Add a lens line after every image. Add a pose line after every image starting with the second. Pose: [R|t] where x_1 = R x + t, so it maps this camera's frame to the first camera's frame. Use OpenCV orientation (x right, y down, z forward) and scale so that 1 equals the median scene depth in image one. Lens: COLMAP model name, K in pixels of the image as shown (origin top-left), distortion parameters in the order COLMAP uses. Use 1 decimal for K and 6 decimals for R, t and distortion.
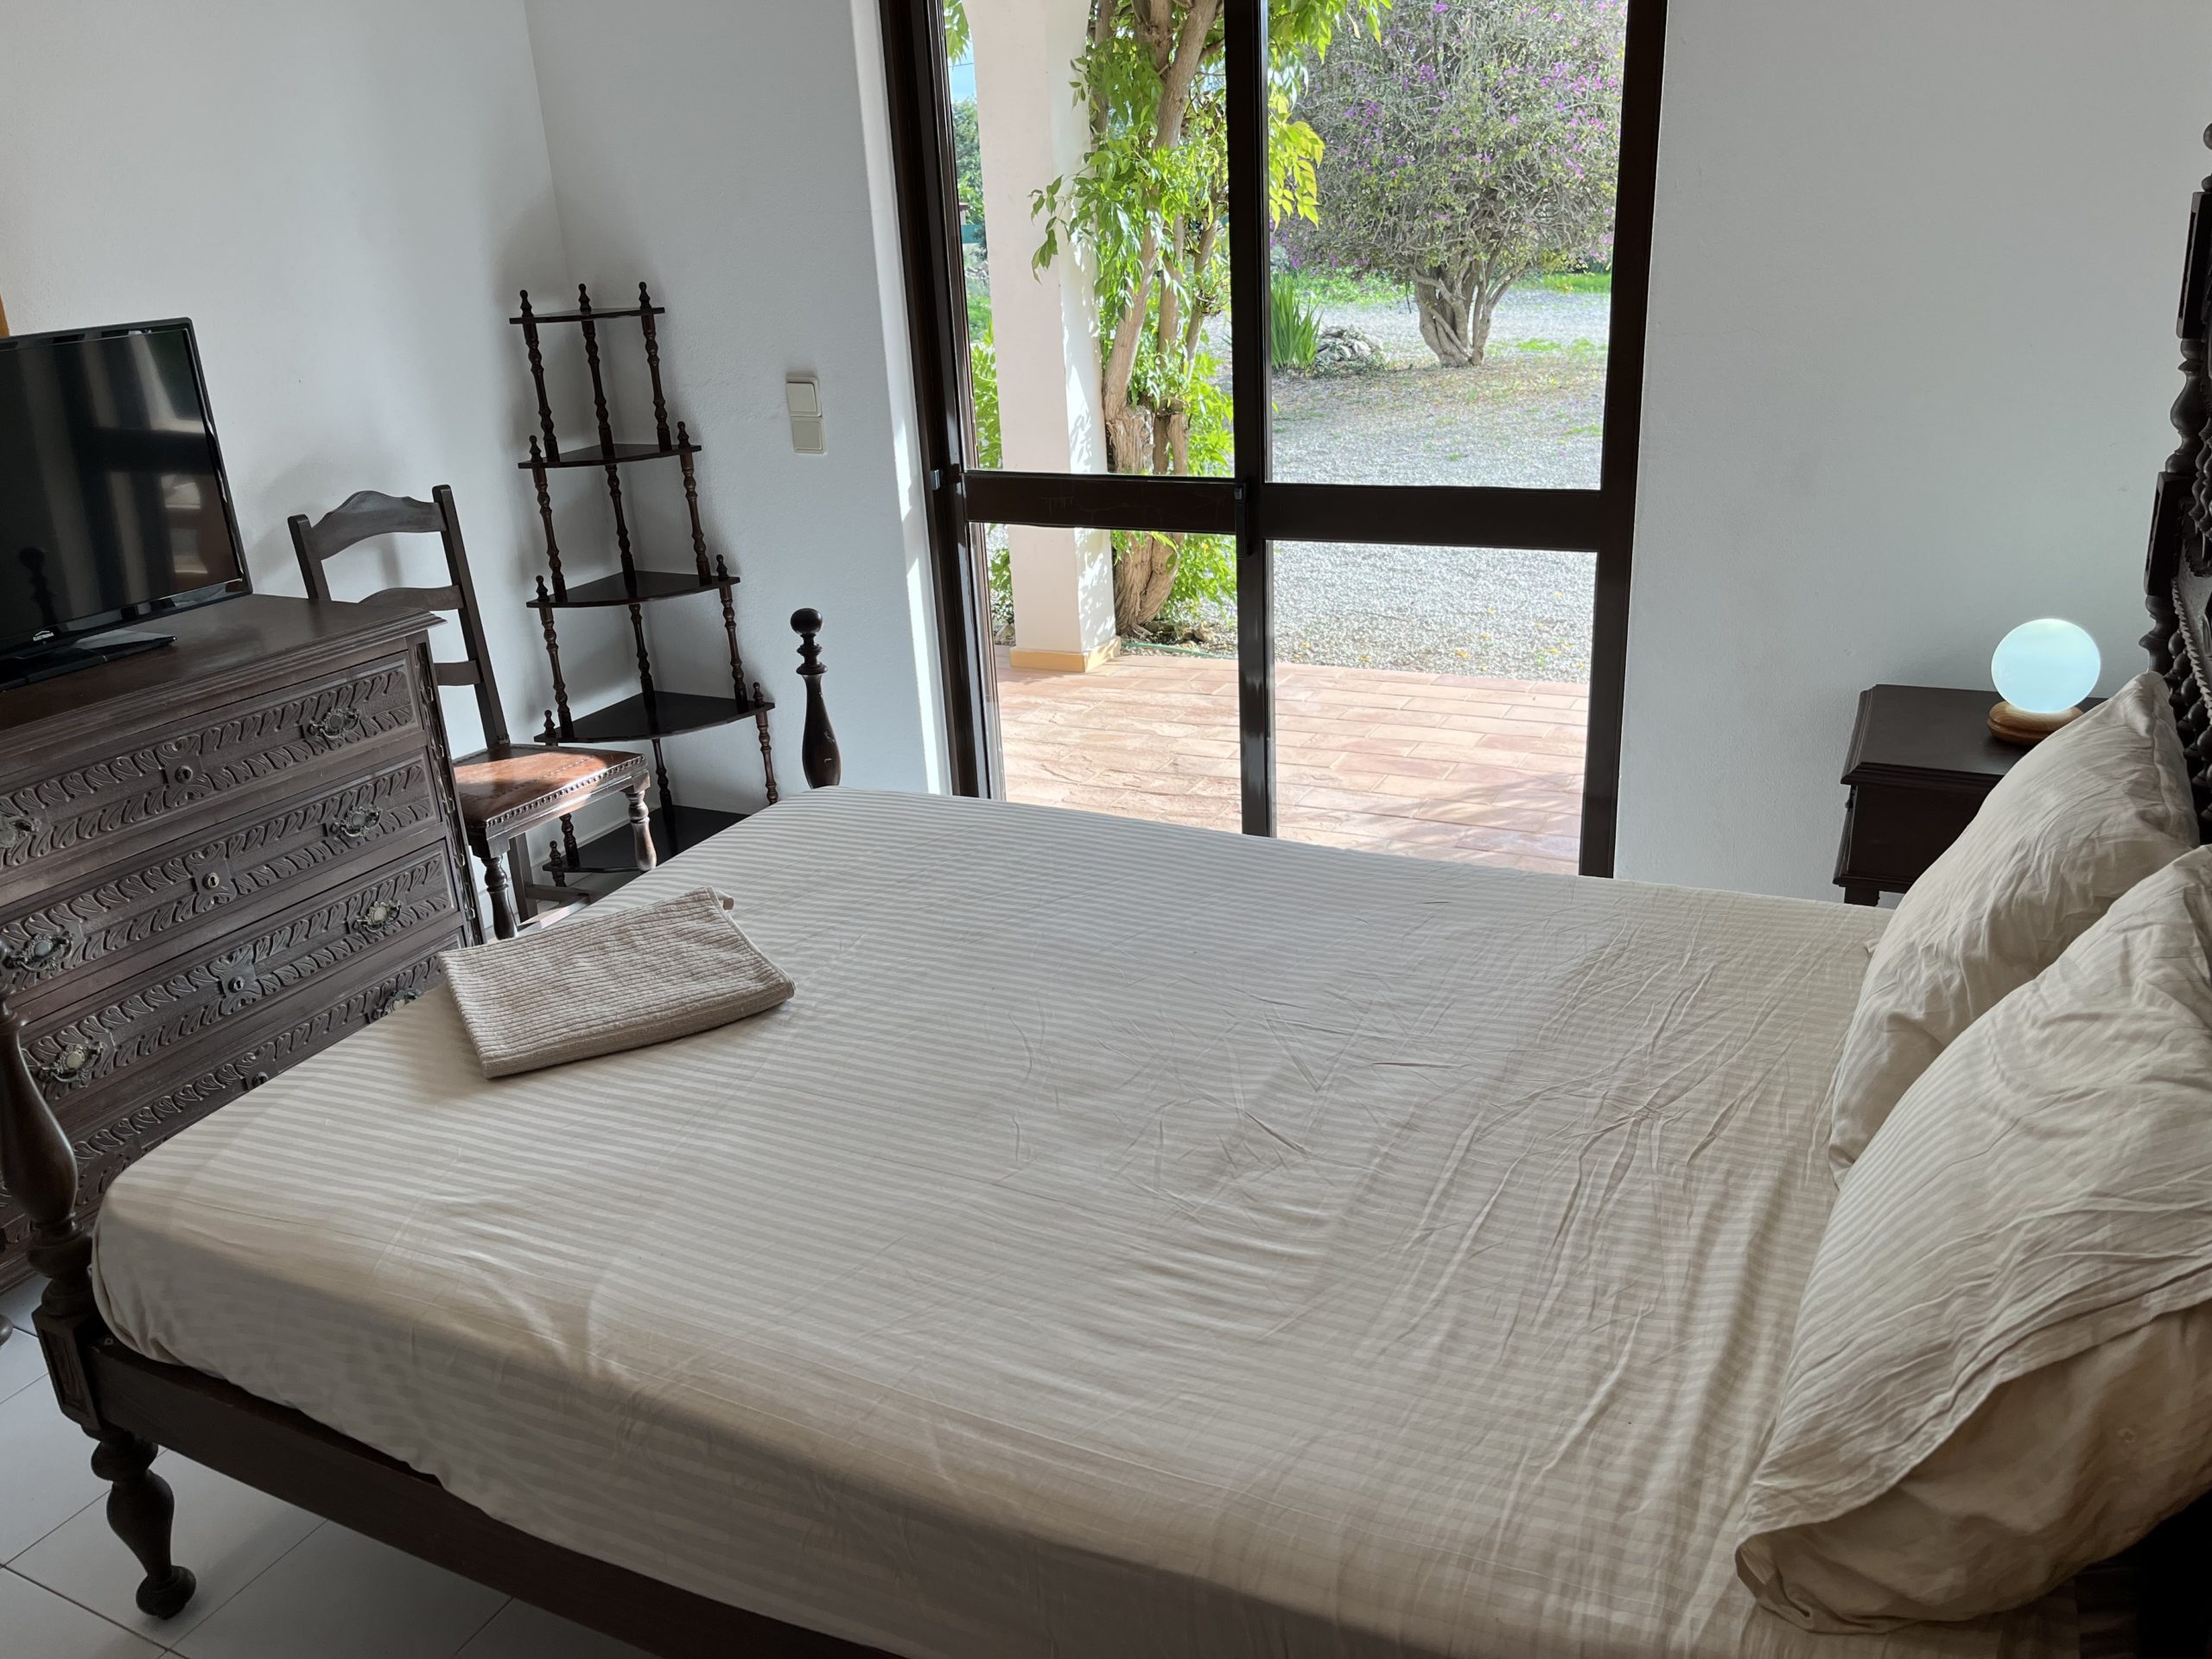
lens RADIAL K [[1681.2, 0, 1106.0], [0, 1681.2, 829.5], [0, 0, 1]] dist [-0.006999, -0.004840]
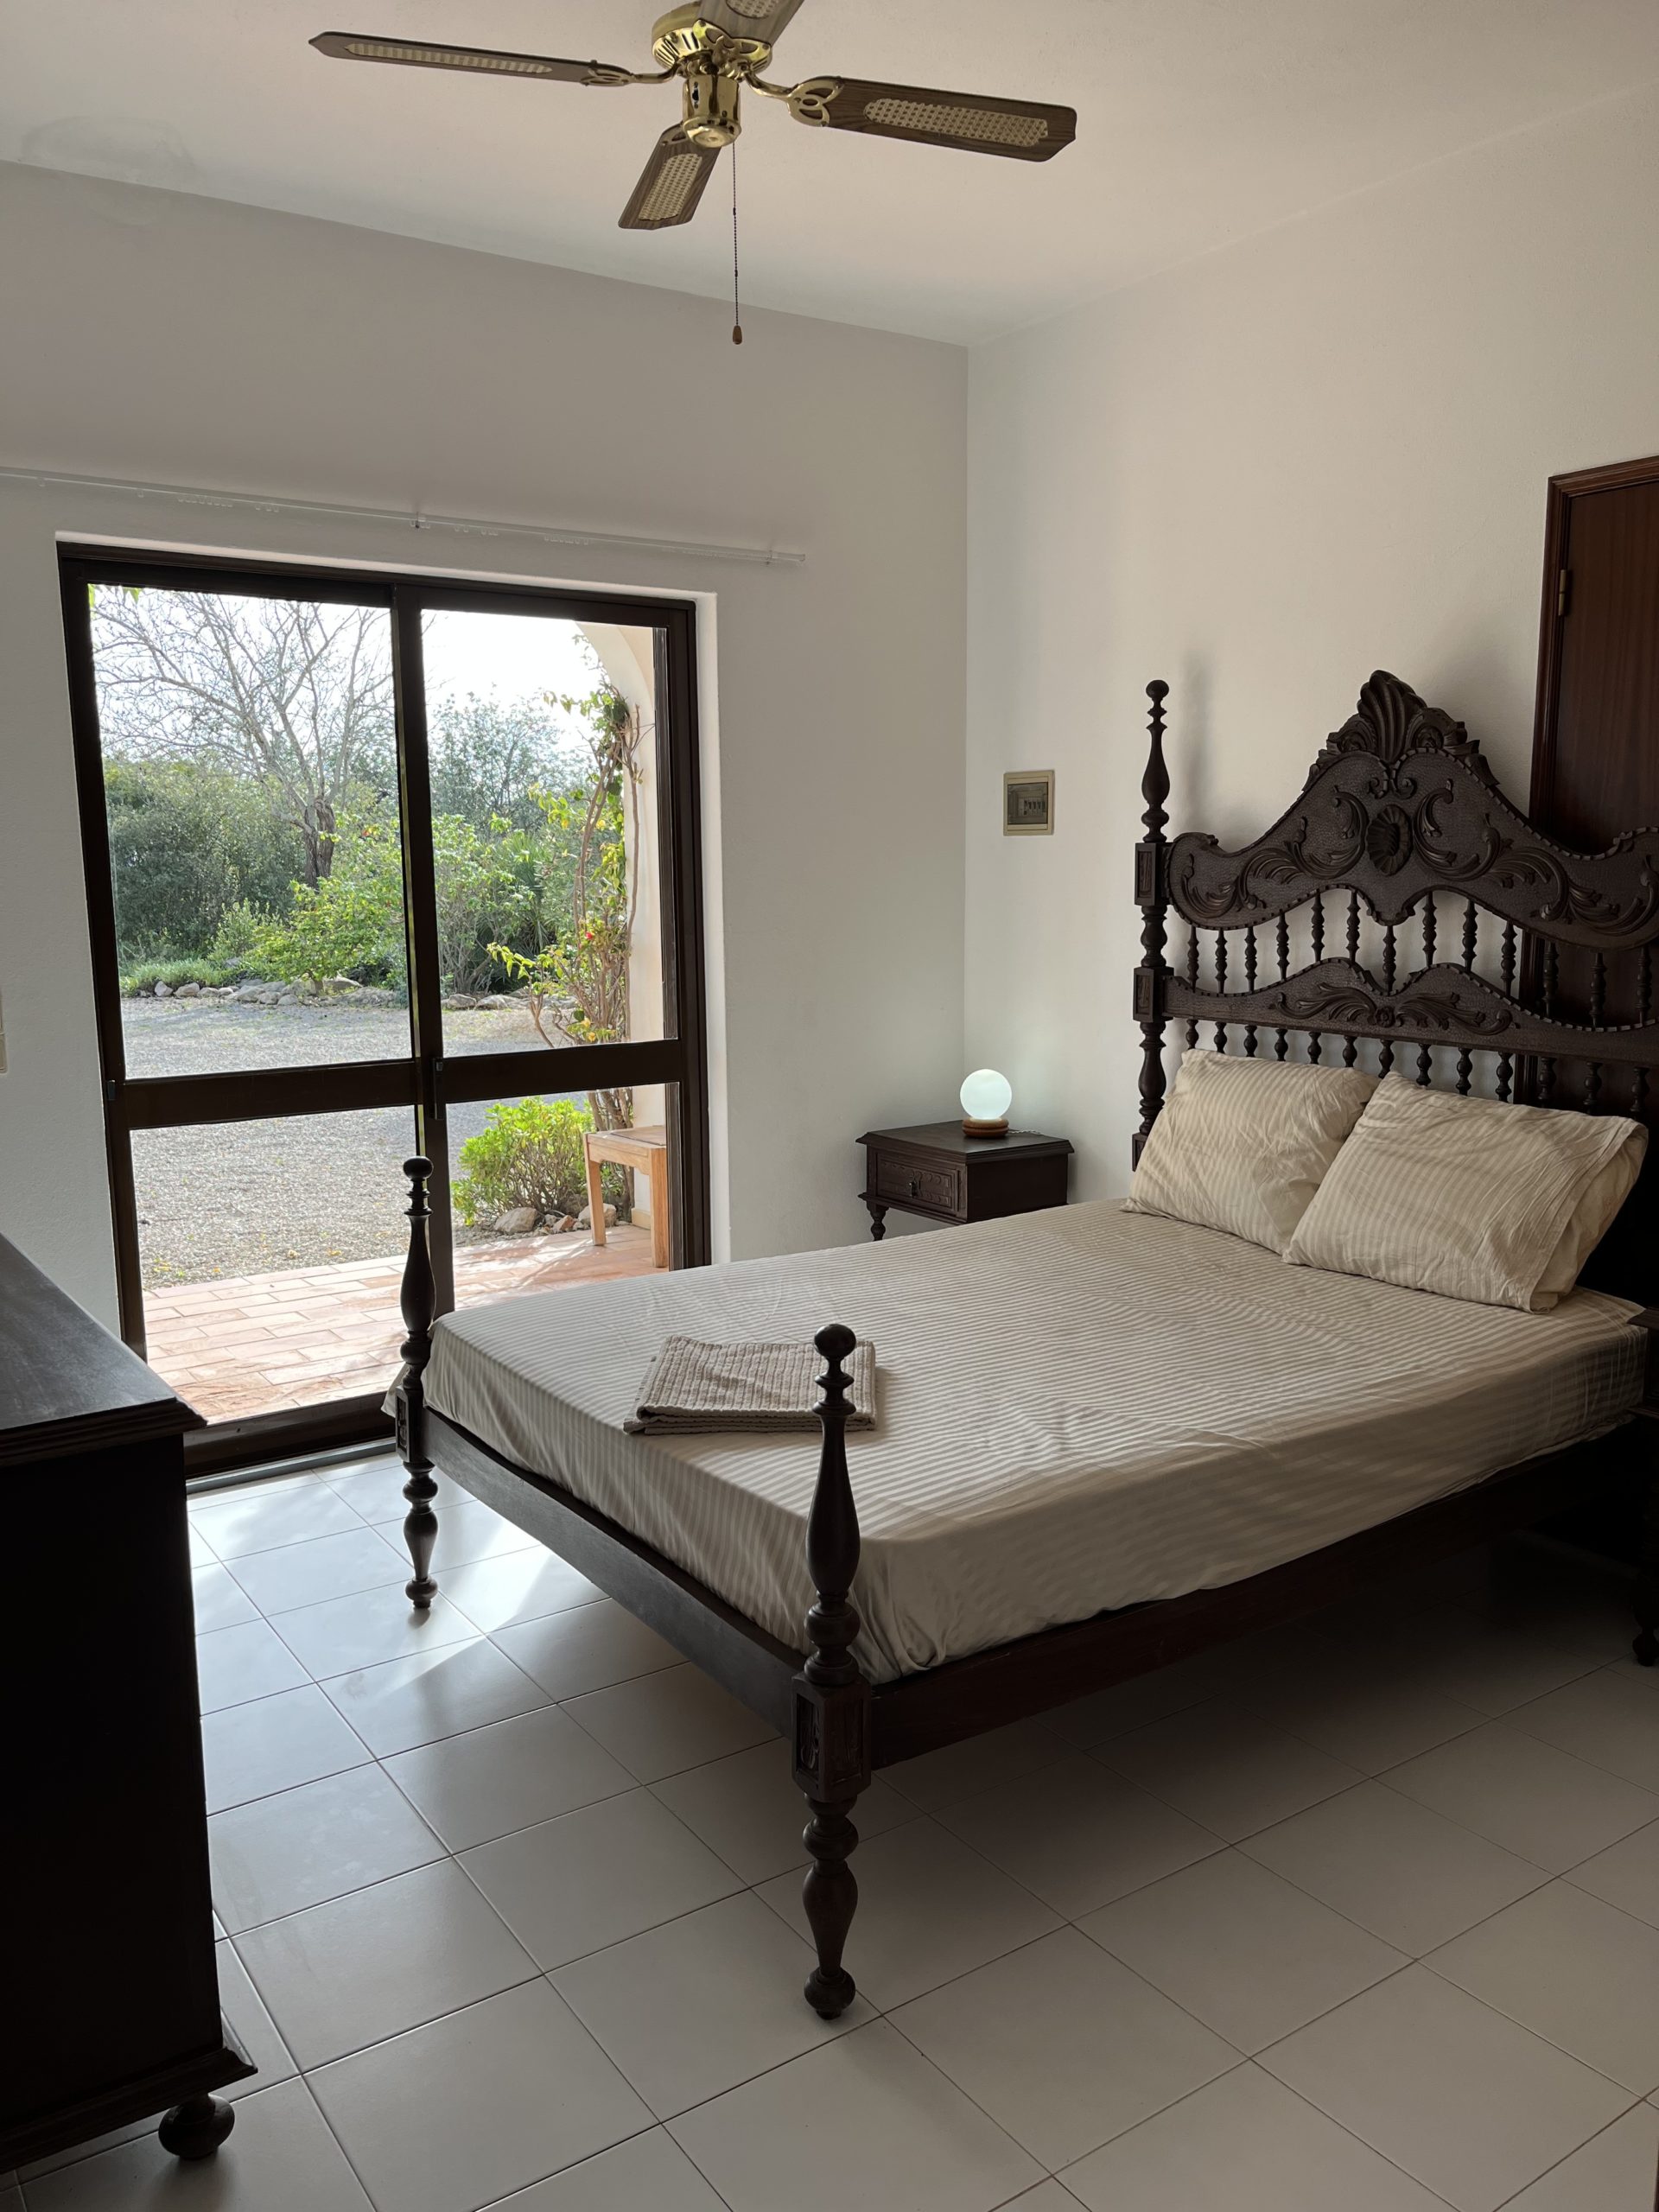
lens RADIAL K [[1681.2, 0, 829.5], [0, 1681.2, 1106.0], [0, 0, 1]] dist [-0.006999, -0.004840]
pose [[0.516382, -0.083881, 0.852240, -0.794268], [0.289783, 0.953597, -0.081726, 0.006608], [-0.805838, 0.289167, 0.516727, 0.158738]]
